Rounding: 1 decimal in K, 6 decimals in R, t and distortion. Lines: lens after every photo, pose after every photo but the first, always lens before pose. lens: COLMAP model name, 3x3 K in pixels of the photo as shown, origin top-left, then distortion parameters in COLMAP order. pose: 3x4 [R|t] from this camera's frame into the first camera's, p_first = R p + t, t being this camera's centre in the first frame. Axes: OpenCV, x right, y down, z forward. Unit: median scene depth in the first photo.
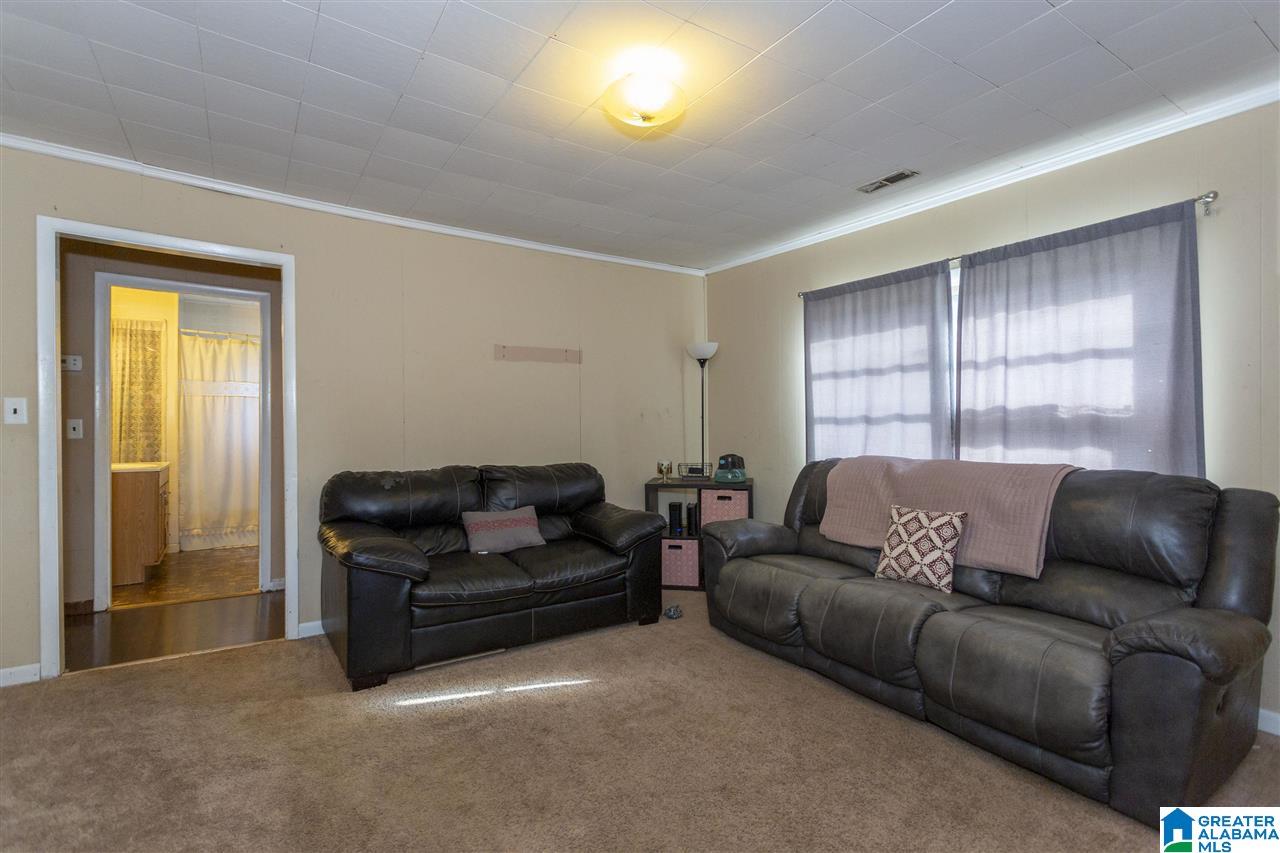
lens RADIAL K [[606.7, 0, 645.1], [0, 606.7, 424.1], [0, 0, 1]] dist [0.003415, 0.000981]
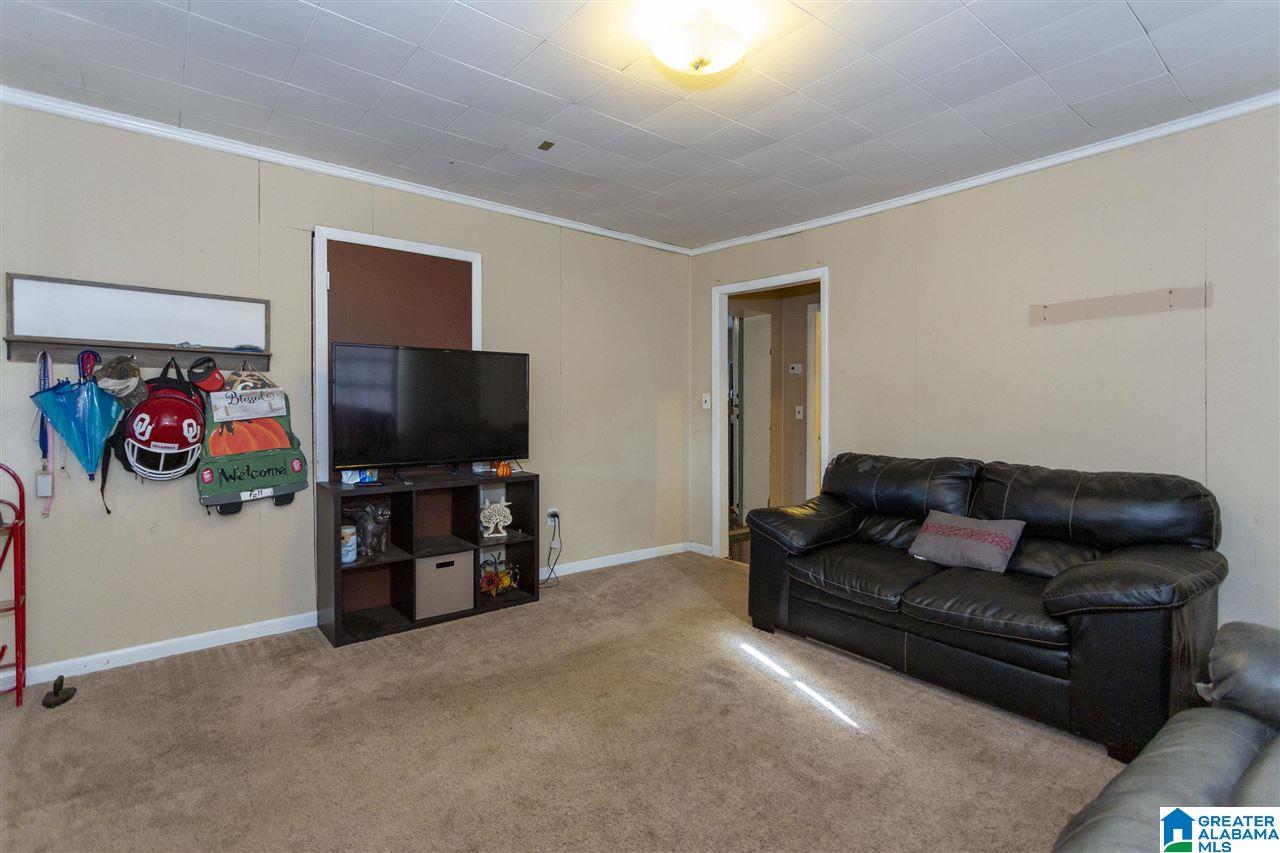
lens RADIAL K [[606.7, 0, 652.3], [0, 606.7, 419.3], [0, 0, 1]] dist [0.003415, 0.000981]
pose [[0.085455, 0.013684, -0.996248, 1.624583], [-0.010058, 0.999867, 0.012871, 0.021985], [0.996291, 0.008921, 0.085581, 1.573454]]
